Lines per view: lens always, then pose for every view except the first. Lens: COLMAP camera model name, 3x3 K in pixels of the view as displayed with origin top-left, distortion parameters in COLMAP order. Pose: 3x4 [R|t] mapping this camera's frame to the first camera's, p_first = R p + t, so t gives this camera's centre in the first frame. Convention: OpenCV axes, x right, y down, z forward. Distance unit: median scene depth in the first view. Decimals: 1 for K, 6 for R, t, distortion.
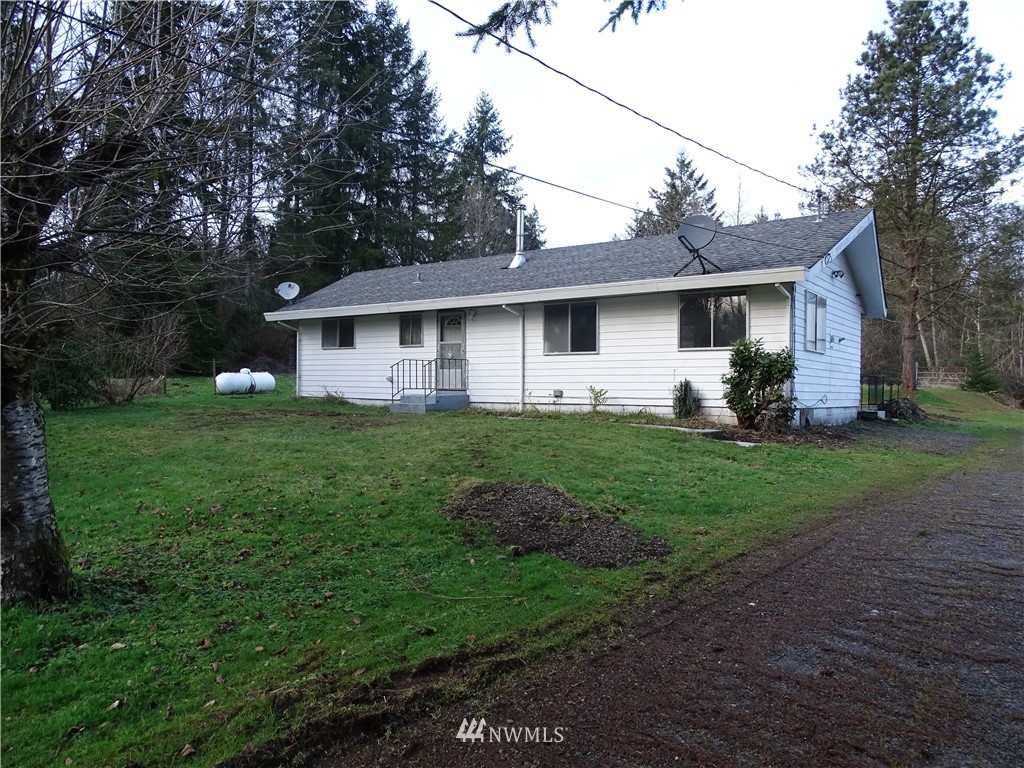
lens RADIAL K [[724.6, 0, 516.5], [0, 724.6, 380.6], [0, 0, 1]] dist [-0.004374, 0.010962]
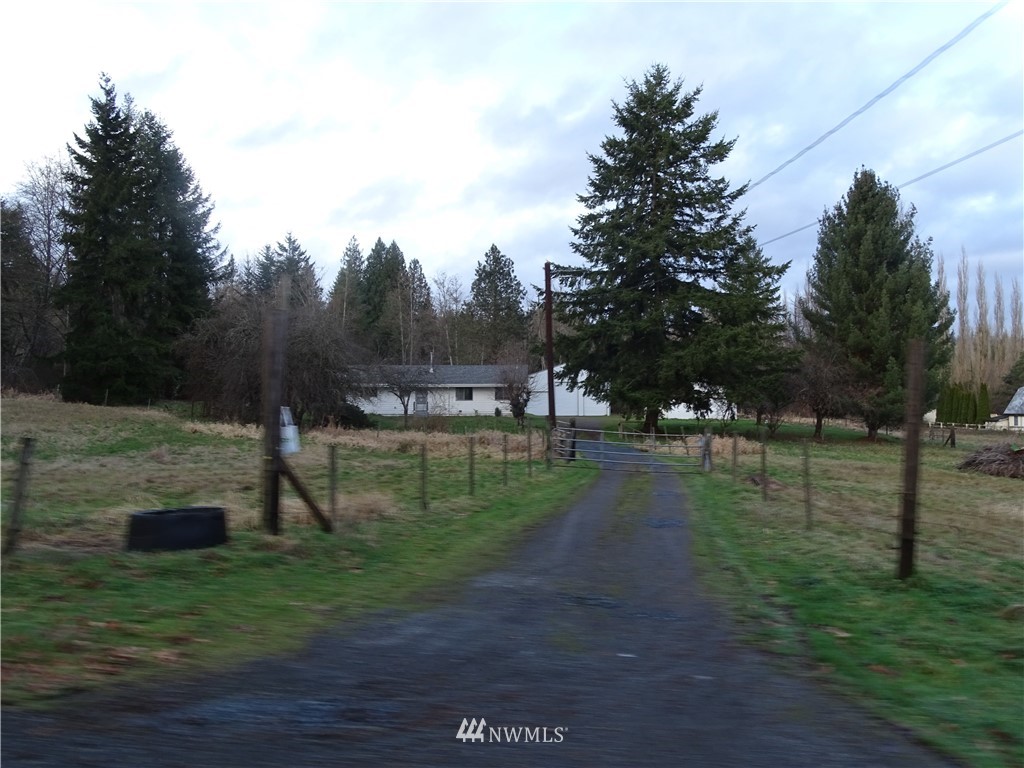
lens RADIAL K [[842.4, 0, 510.6], [0, 842.4, 400.2], [0, 0, 1]] dist [-0.004229, 0.001869]
pose [[0.752944, -0.015881, 0.657893, -1.570090], [0.007419, 0.999850, 0.015644, -0.062288], [-0.658043, -0.006898, 0.752949, -1.463511]]
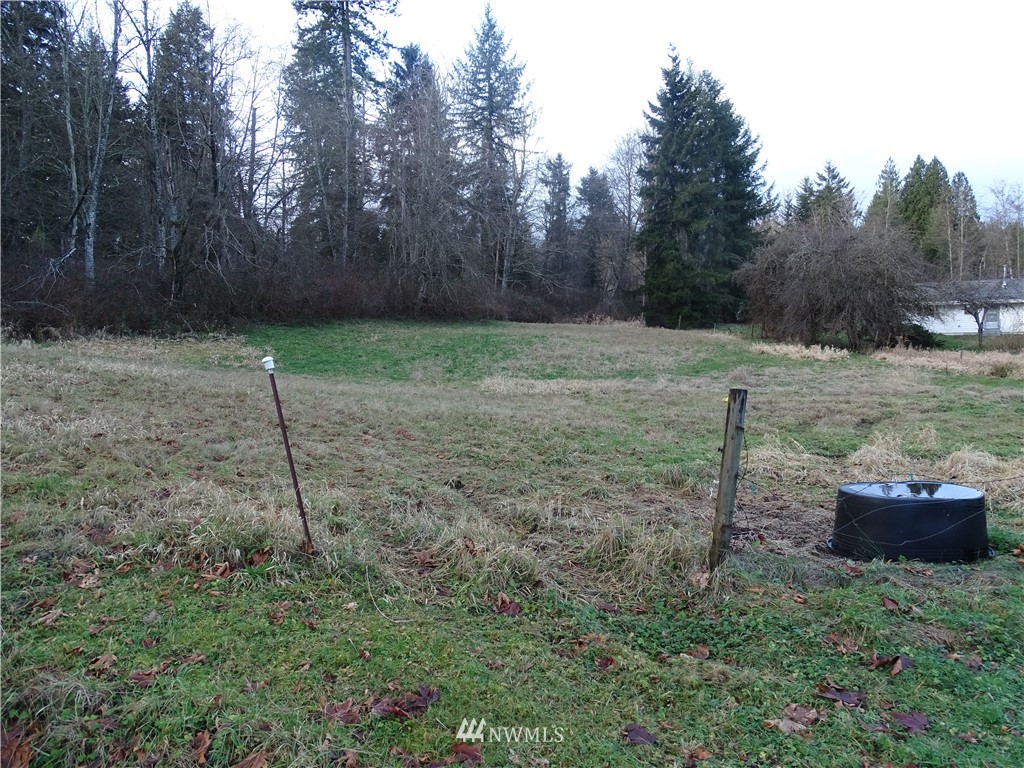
lens RADIAL K [[724.6, 0, 516.5], [0, 724.6, 380.6], [0, 0, 1]] dist [-0.004374, 0.010962]
pose [[0.996771, -0.044050, 0.067133, -1.570566], [0.038612, 0.996026, 0.080254, -0.062923], [-0.070401, -0.077402, 0.994511, -1.336447]]
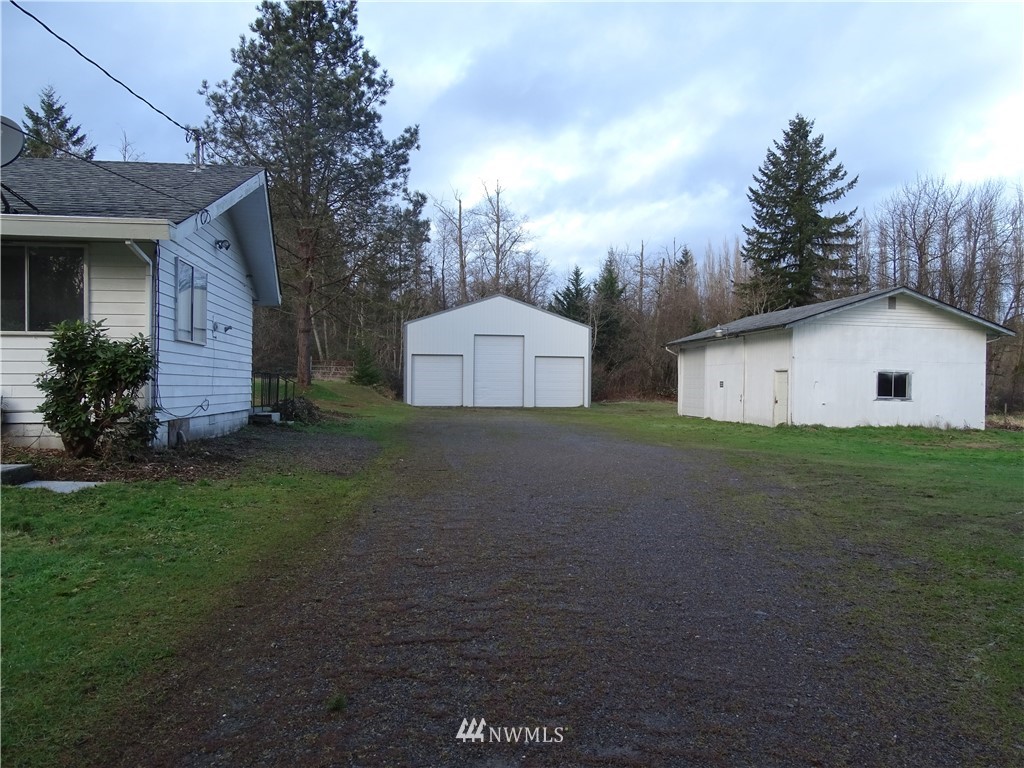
lens RADIAL K [[724.6, 0, 516.5], [0, 724.6, 380.6], [0, 0, 1]] dist [-0.004374, 0.010962]
pose [[0.708531, -0.006578, 0.705649, 0.066397], [-0.002943, 0.999920, 0.012276, -0.005892], [-0.705674, -0.010775, 0.708455, 0.125801]]
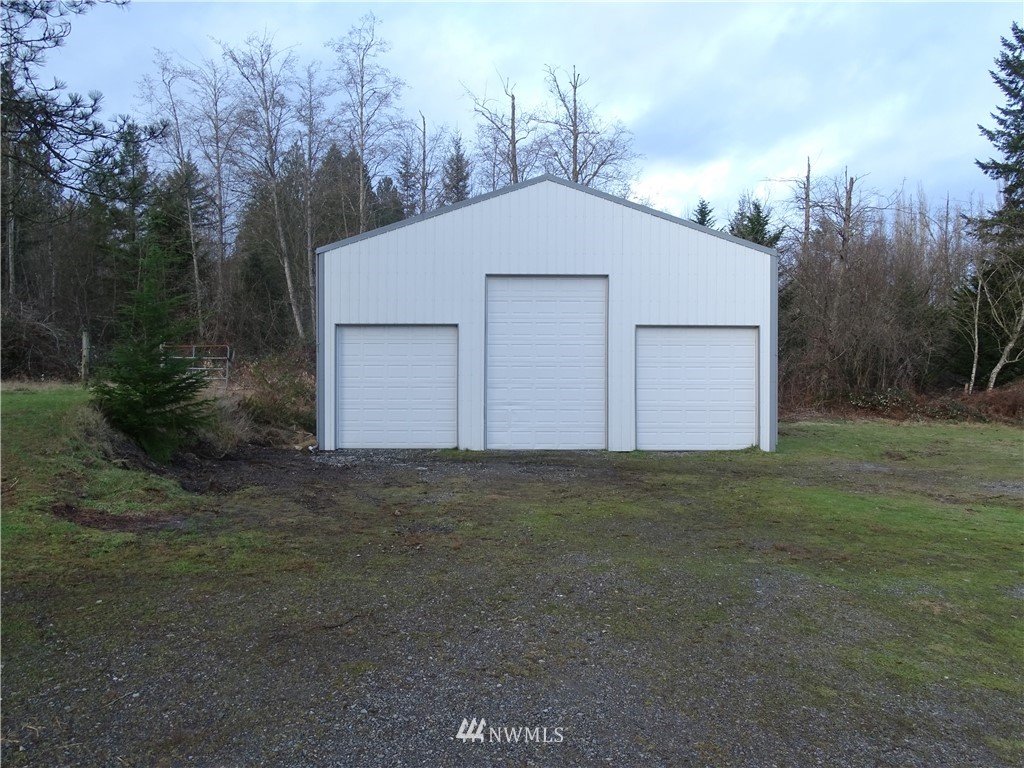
lens RADIAL K [[724.6, 0, 516.5], [0, 724.6, 380.6], [0, 0, 1]] dist [-0.004374, 0.010962]
pose [[0.798050, -0.011200, 0.602488, 0.724161], [0.004557, 0.999911, 0.012553, 0.000144], [-0.602574, -0.007272, 0.798030, 0.754557]]
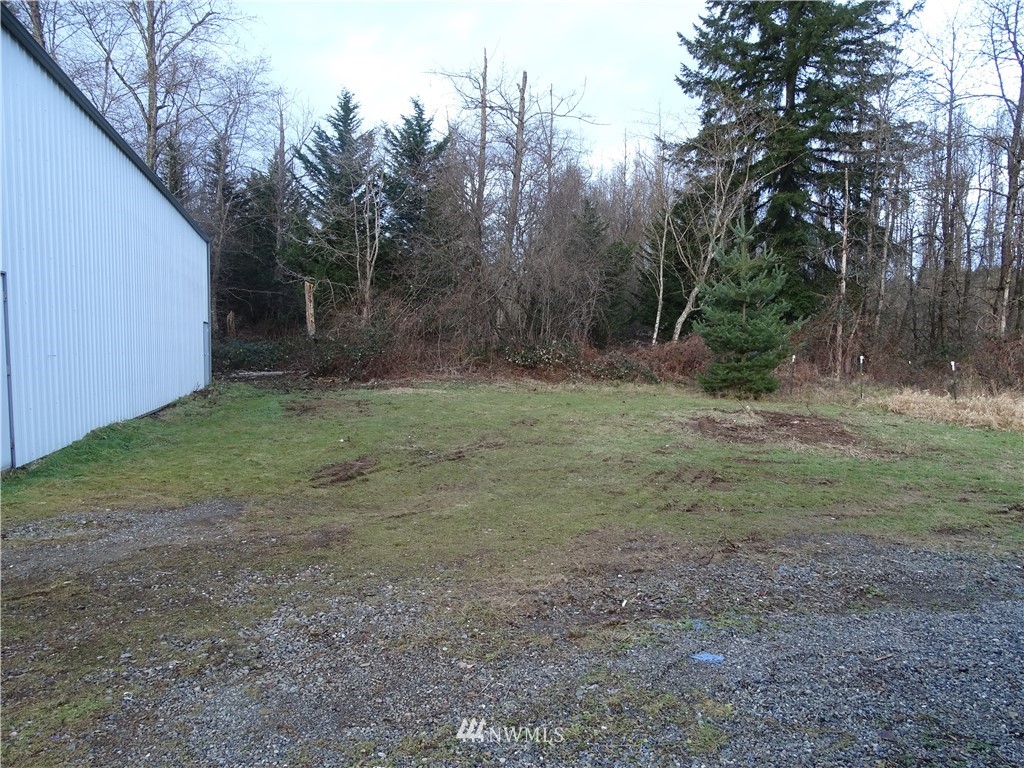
lens RADIAL K [[724.6, 0, 516.5], [0, 724.6, 380.6], [0, 0, 1]] dist [-0.004374, 0.010962]
pose [[0.598883, -0.053134, 0.799072, 1.209891], [-0.001067, 0.997743, 0.067144, 0.021610], [-0.800835, -0.041063, 0.597475, 0.825503]]
